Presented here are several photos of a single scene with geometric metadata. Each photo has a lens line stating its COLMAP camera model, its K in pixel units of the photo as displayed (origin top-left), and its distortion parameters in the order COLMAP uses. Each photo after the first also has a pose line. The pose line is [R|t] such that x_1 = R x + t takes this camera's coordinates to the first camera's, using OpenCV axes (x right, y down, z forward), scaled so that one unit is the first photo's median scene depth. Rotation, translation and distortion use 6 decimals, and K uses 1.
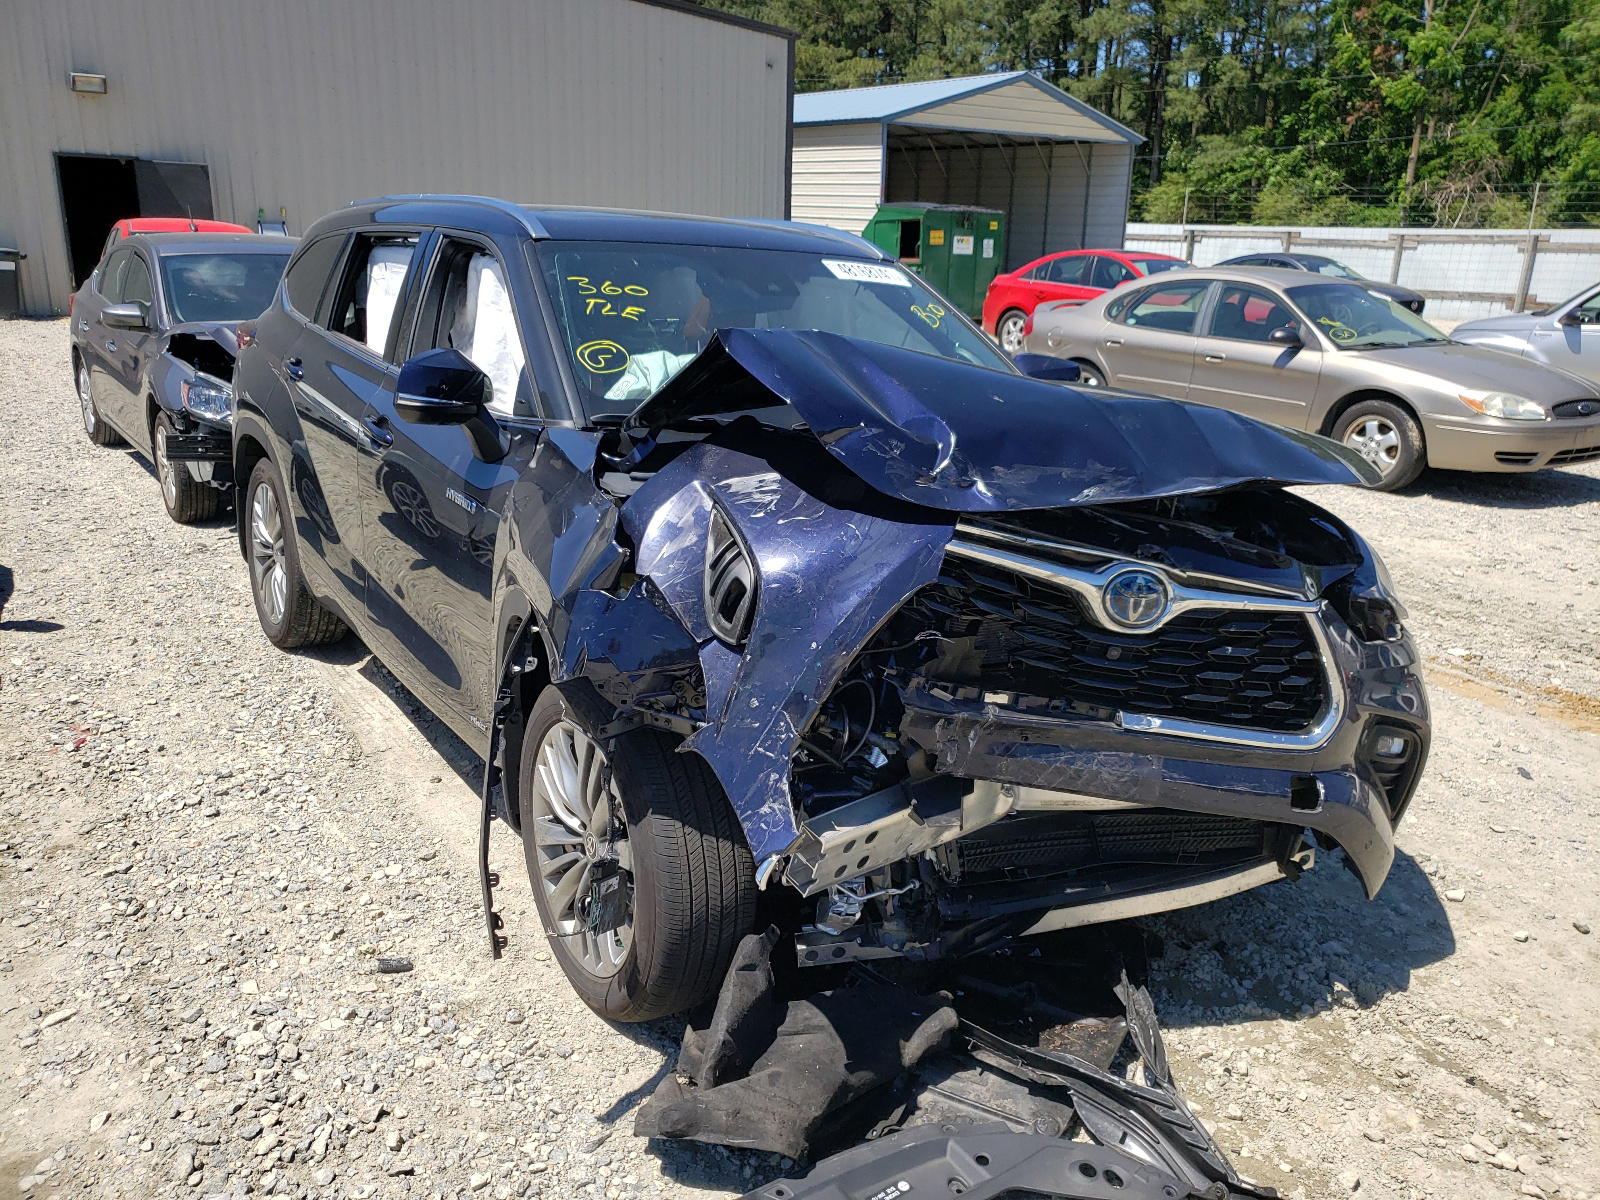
lens RADIAL K [[1229.8, 0, 800.0], [0, 1229.8, 600.0], [0, 0, 1]] dist [0.010454, 0.008590]
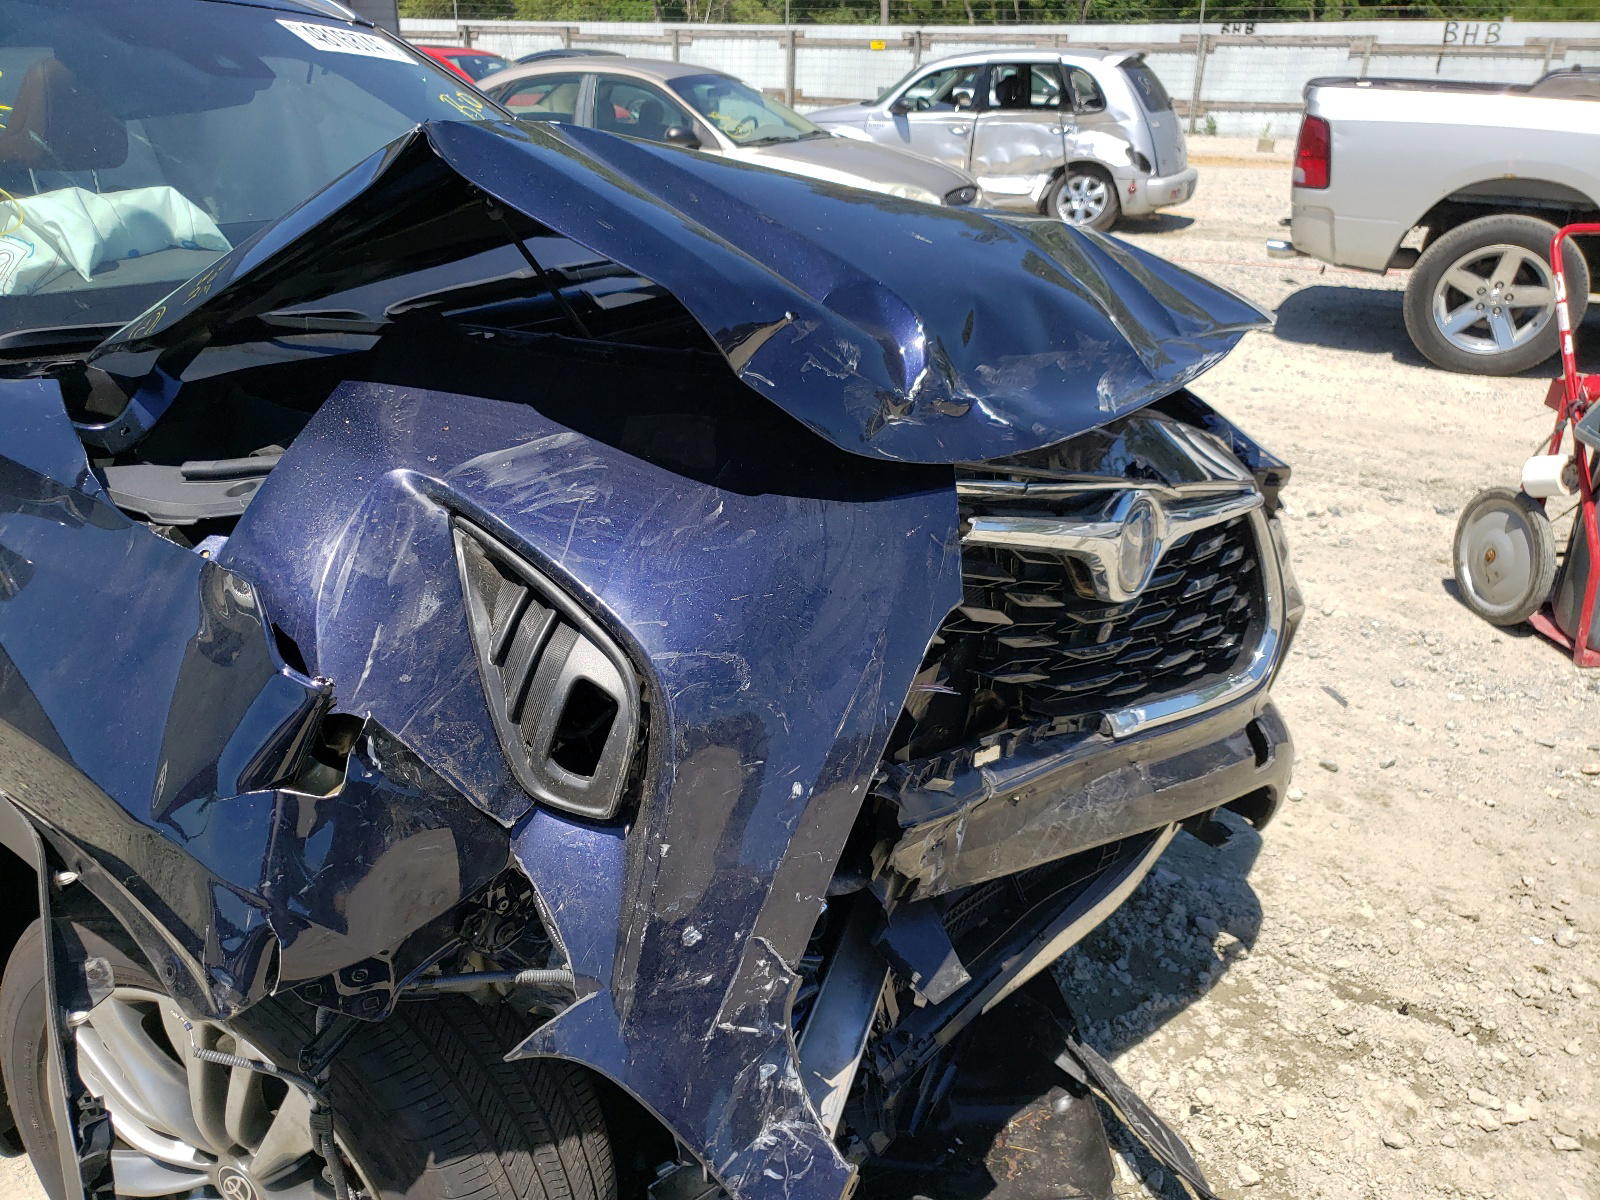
lens RADIAL K [[1266.4, 0, 797.6], [0, 1266.4, 608.4], [0, 0, 1]] dist [-0.005316, -0.001995]
pose [[0.862028, -0.212349, 0.460234, -0.156075], [0.146052, 0.973561, 0.175636, -0.093040], [-0.485362, -0.084185, 0.870251, 0.441496]]
